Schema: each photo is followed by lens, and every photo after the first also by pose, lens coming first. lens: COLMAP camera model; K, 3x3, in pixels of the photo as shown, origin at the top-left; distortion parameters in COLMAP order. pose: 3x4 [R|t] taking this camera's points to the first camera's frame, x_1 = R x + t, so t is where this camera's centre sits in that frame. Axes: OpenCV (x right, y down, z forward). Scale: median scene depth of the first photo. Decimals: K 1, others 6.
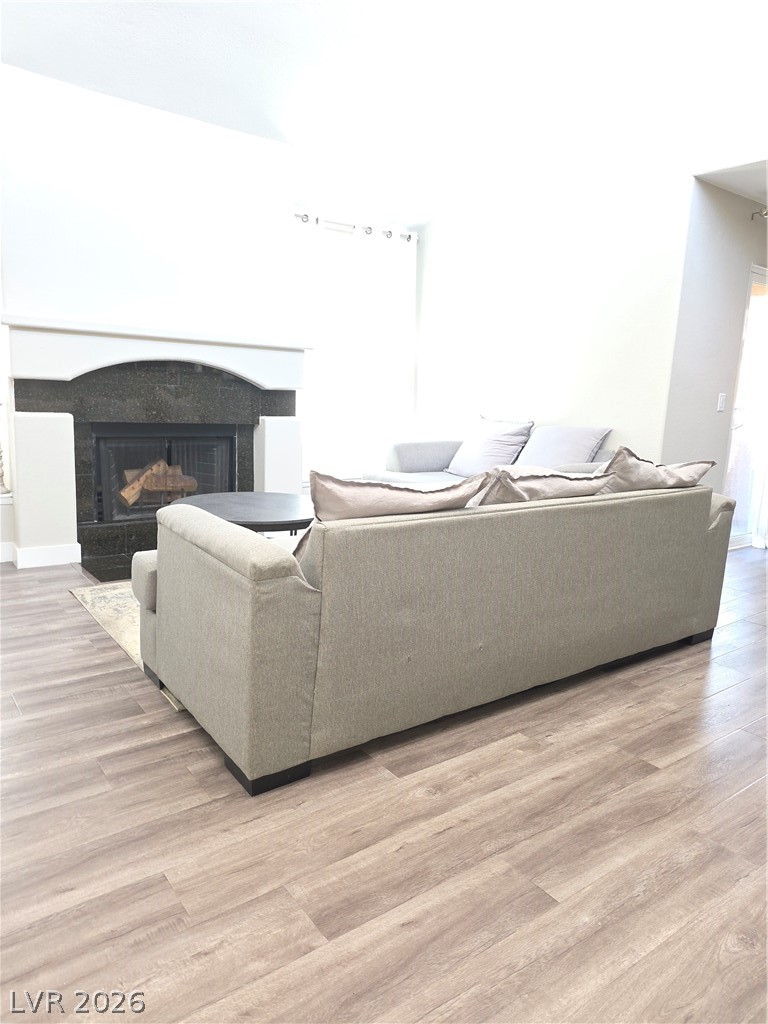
lens RADIAL K [[707.9, 0, 377.8], [0, 707.9, 515.2], [0, 0, 1]] dist [0.076859, -0.051038]
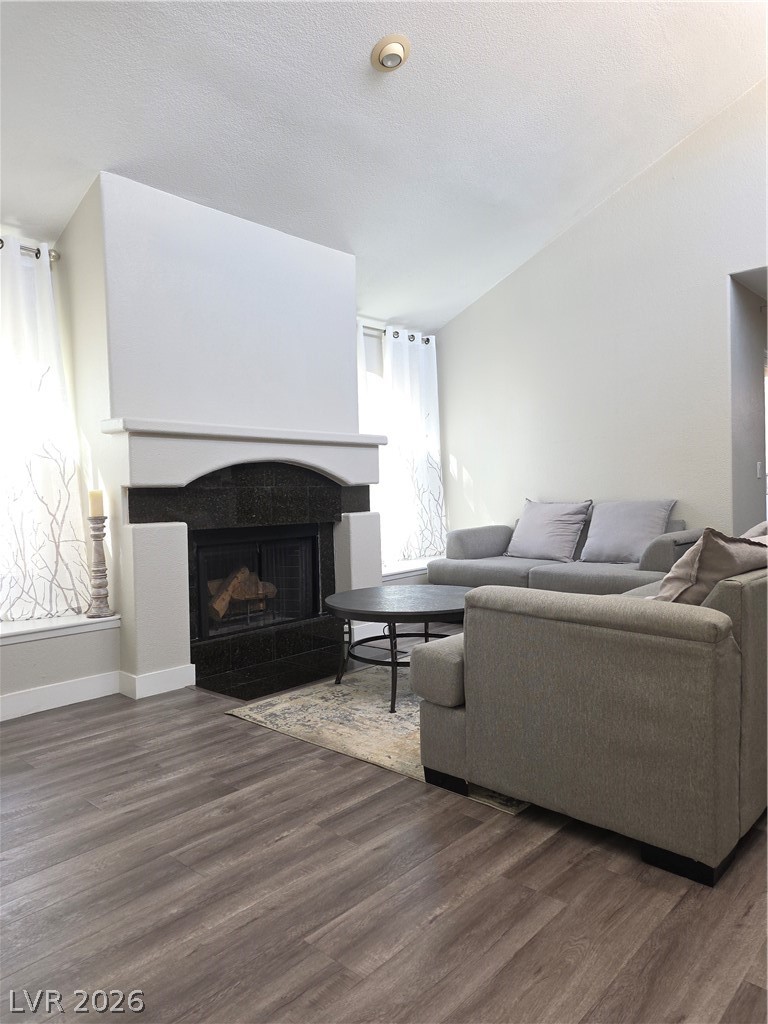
lens RADIAL K [[707.9, 0, 382.7], [0, 707.9, 514.3], [0, 0, 1]] dist [0.076859, -0.051038]
pose [[0.976280, -0.074168, 0.203414, -0.361049], [0.103945, 0.984703, -0.139840, 0.004874], [-0.189931, 0.157667, 0.969055, 0.053892]]
